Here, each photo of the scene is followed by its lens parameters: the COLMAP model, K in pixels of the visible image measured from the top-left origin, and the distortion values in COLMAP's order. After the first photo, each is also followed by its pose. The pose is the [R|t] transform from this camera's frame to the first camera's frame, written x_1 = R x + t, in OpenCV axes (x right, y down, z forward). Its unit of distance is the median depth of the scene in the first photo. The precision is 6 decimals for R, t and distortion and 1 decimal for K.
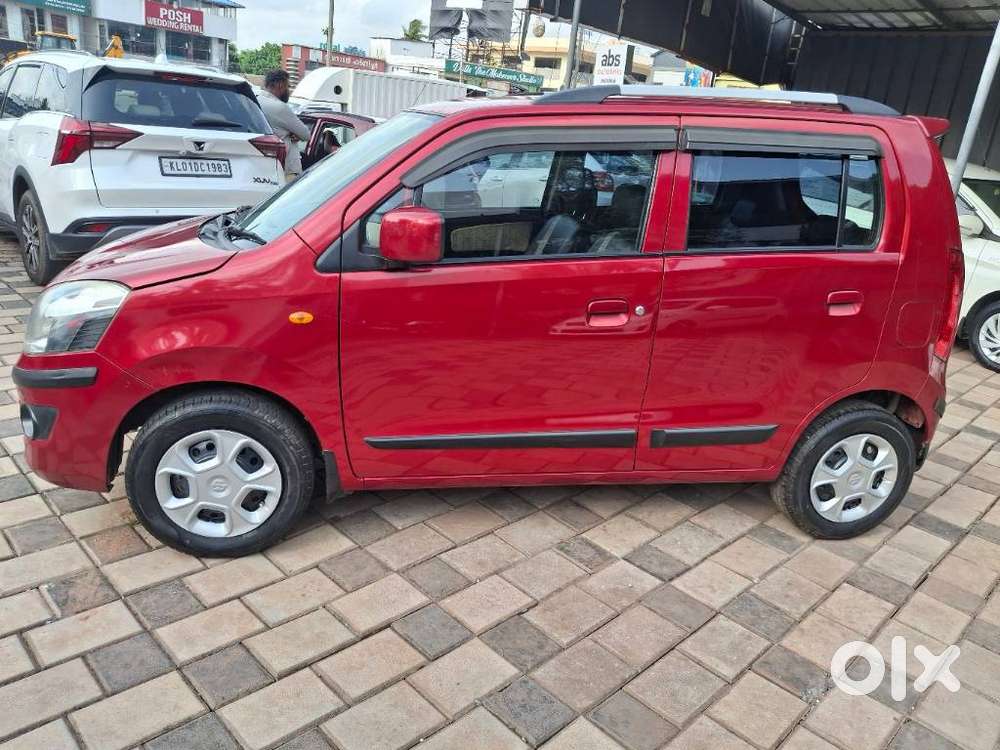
lens RADIAL K [[765.5, 0, 503.5], [0, 765.5, 377.1], [0, 0, 1]] dist [-0.011101, -0.005121]
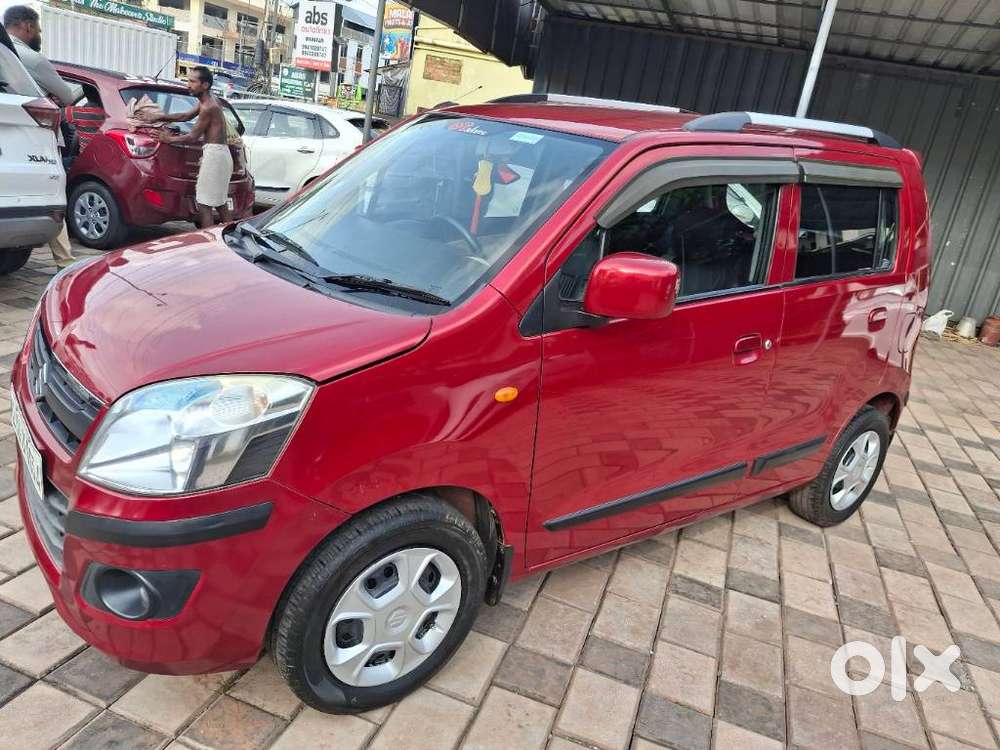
lens RADIAL K [[765.5, 0, 503.5], [0, 765.5, 377.1], [0, 0, 1]] dist [-0.011101, -0.005121]
pose [[0.895219, -0.094483, 0.435495, -0.518295], [0.071300, 0.995044, 0.069314, -0.128415], [-0.439885, -0.031000, 0.897519, 0.239958]]
